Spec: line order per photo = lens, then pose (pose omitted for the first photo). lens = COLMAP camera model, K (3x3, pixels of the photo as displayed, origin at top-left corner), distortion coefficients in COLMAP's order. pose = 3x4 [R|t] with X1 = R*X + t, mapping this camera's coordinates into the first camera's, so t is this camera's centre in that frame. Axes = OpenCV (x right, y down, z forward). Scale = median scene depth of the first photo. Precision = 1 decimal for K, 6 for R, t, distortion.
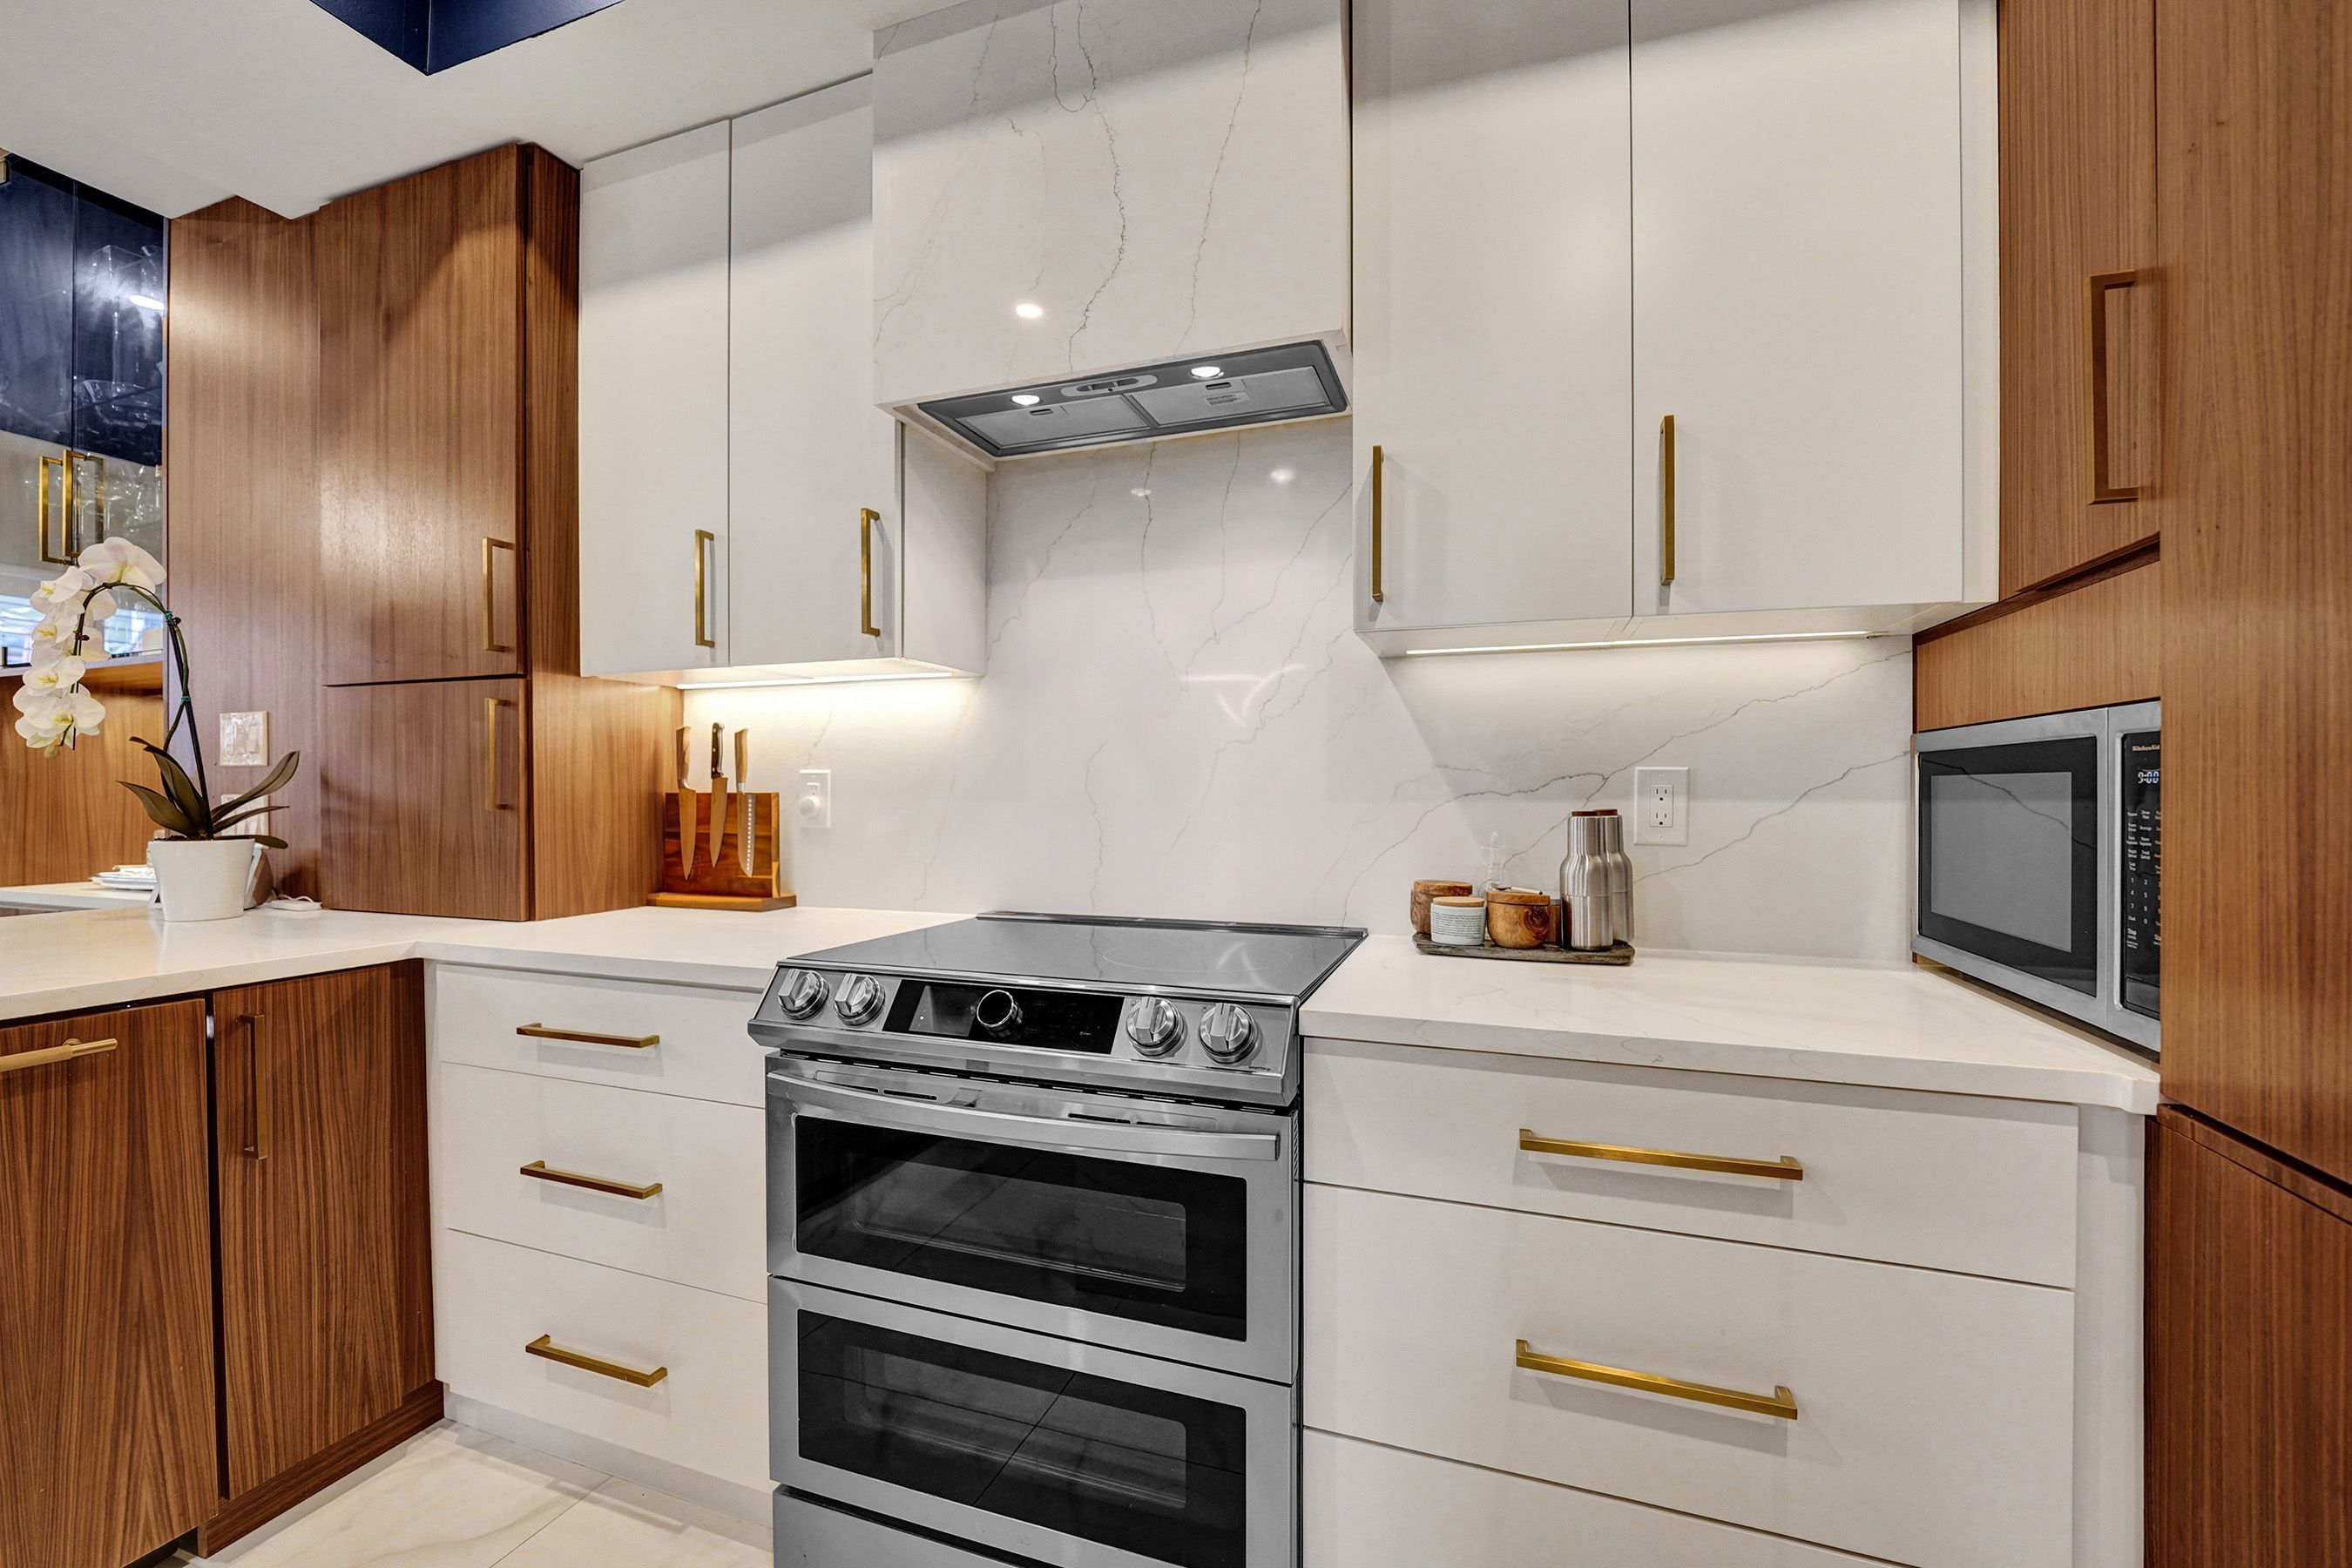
lens RADIAL K [[966.1, 0, 1167.3], [0, 966.1, 804.1], [0, 0, 1]] dist [-0.026972, 0.000348]
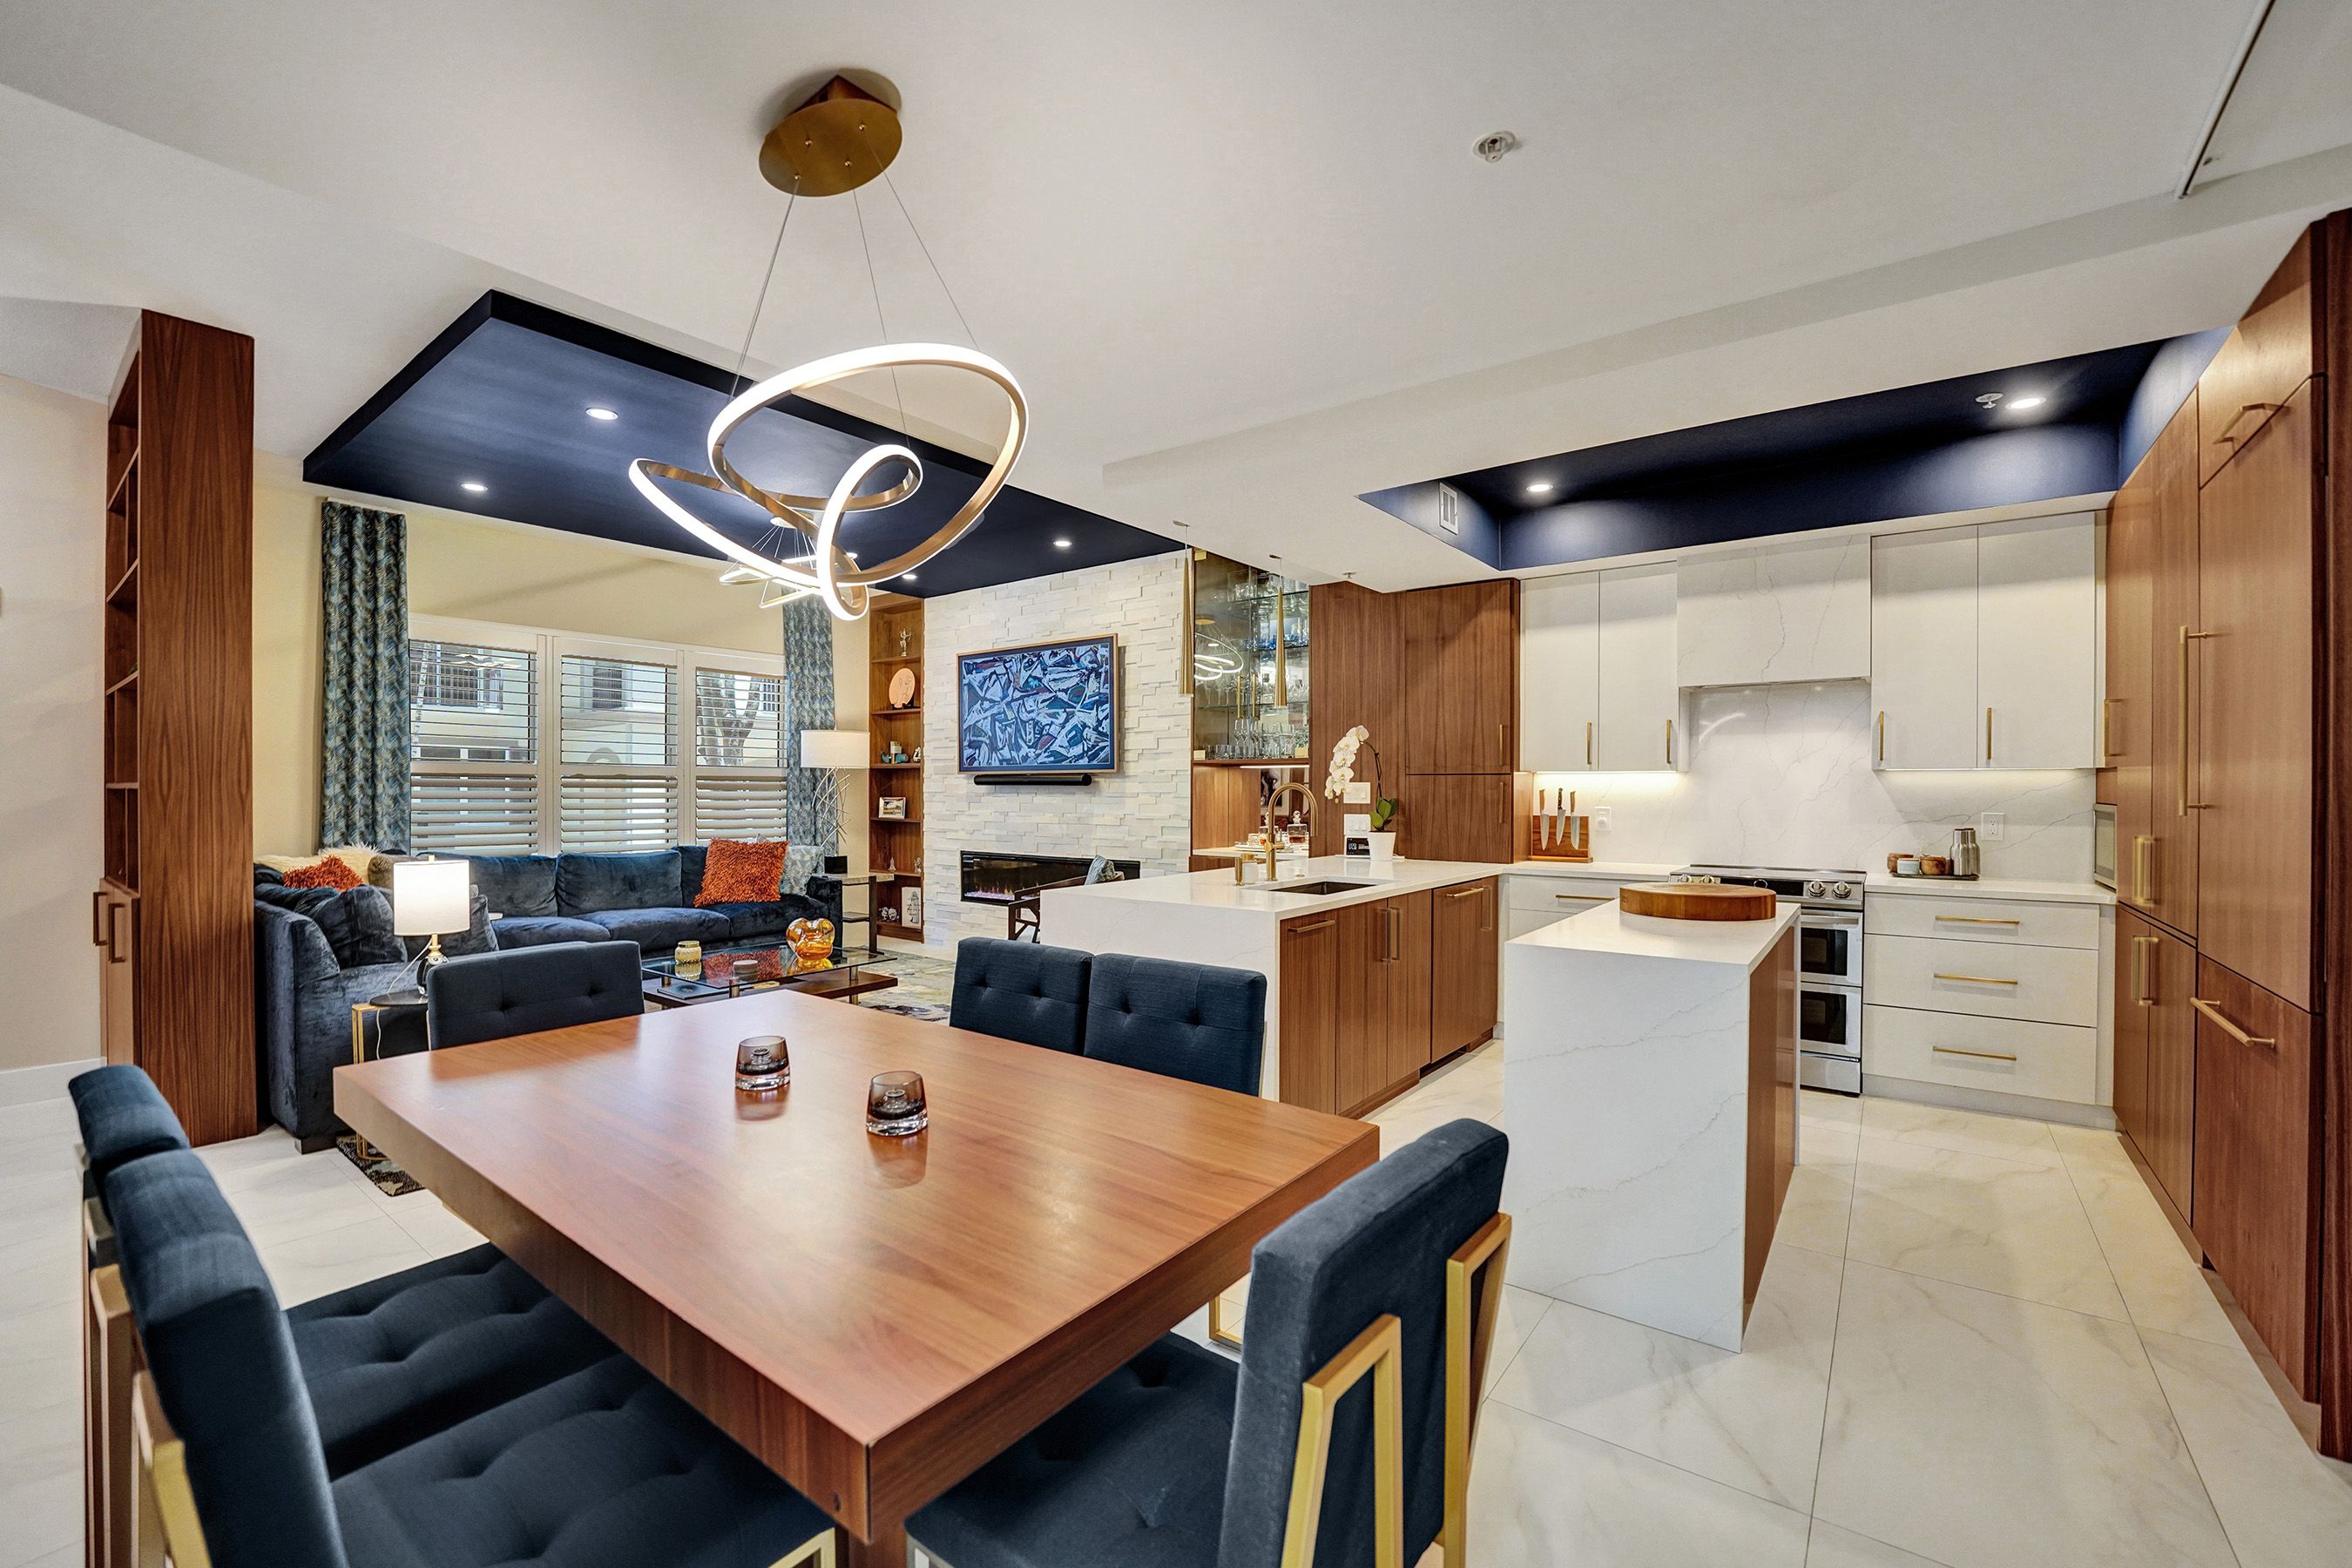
lens RADIAL K [[964.3, 0, 1172.1], [0, 964.3, 809.5], [0, 0, 1]] dist [-0.022791, 0.000232]
pose [[0.954557, 0.007290, -0.297940, -0.938966], [-0.005118, 0.999954, 0.008071, -0.059666], [0.297985, -0.006180, 0.954550, -2.335392]]
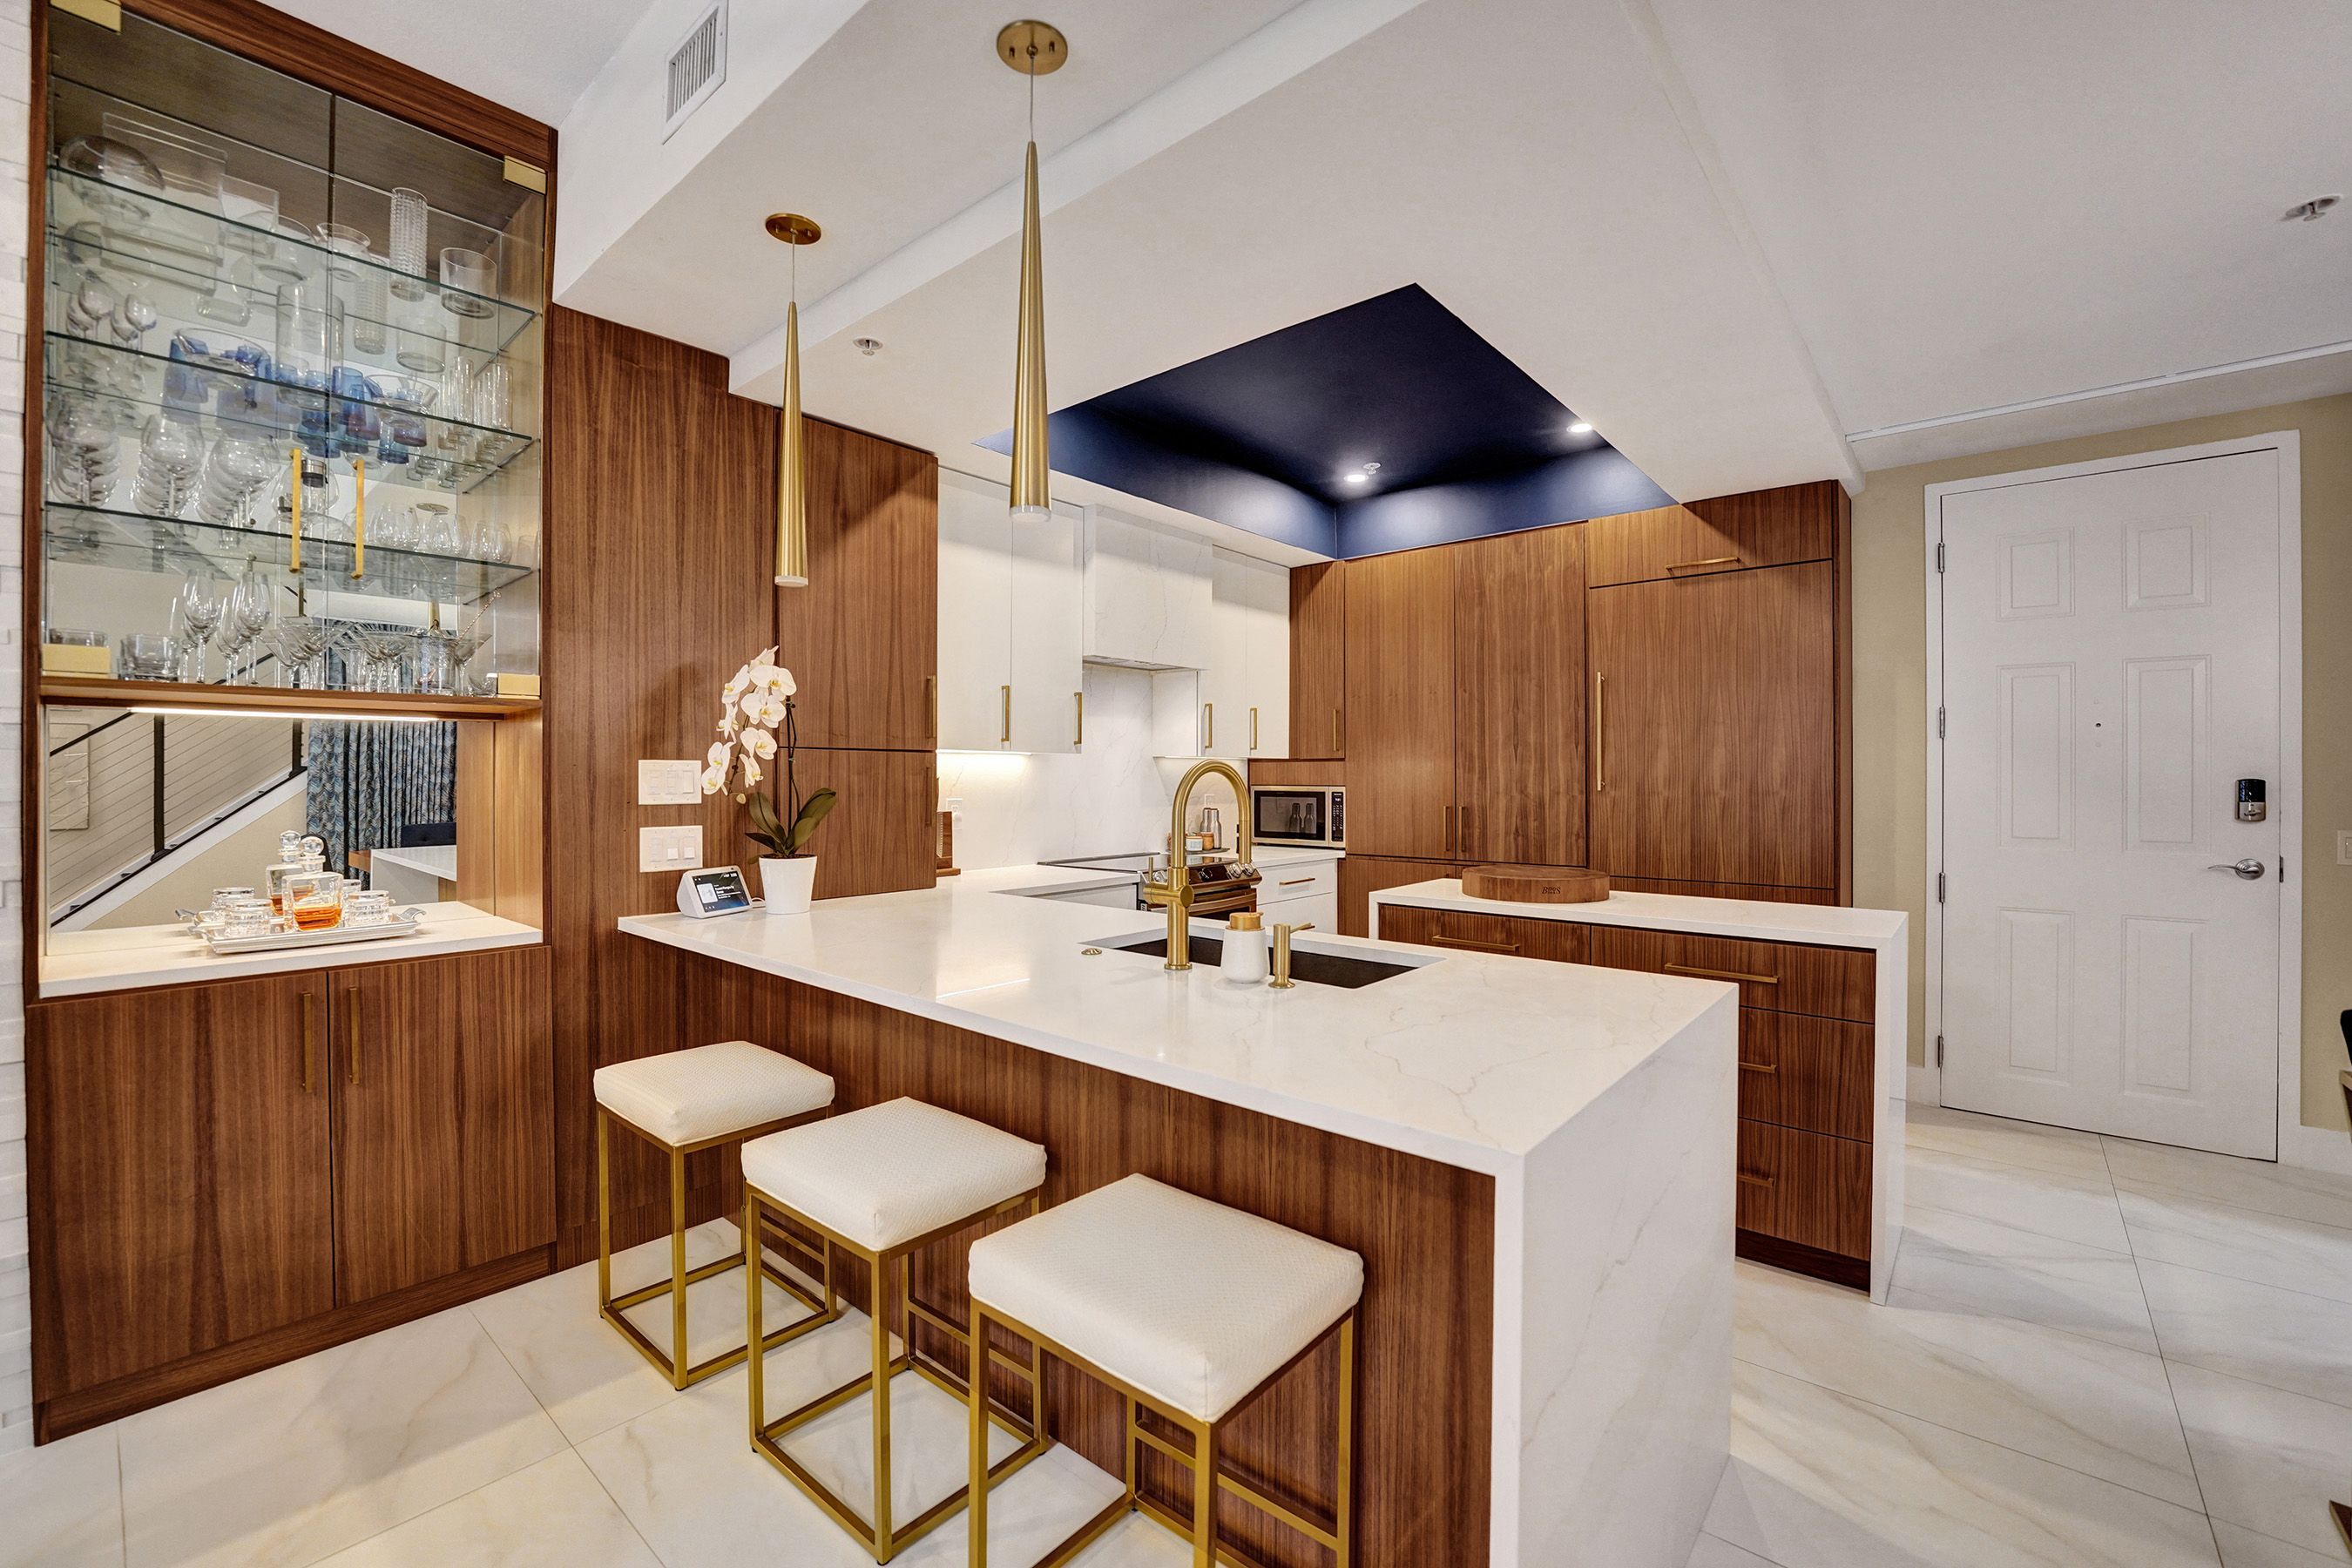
lens RADIAL K [[958.7, 0, 1178.0], [0, 958.7, 744.8], [0, 0, 1]] dist [-0.045688, 0.000306]
pose [[0.346852, 0.028847, 0.937476, -2.655995], [0.010570, 0.999343, -0.034662, -0.095962], [-0.937860, 0.021932, 0.346319, -0.068372]]
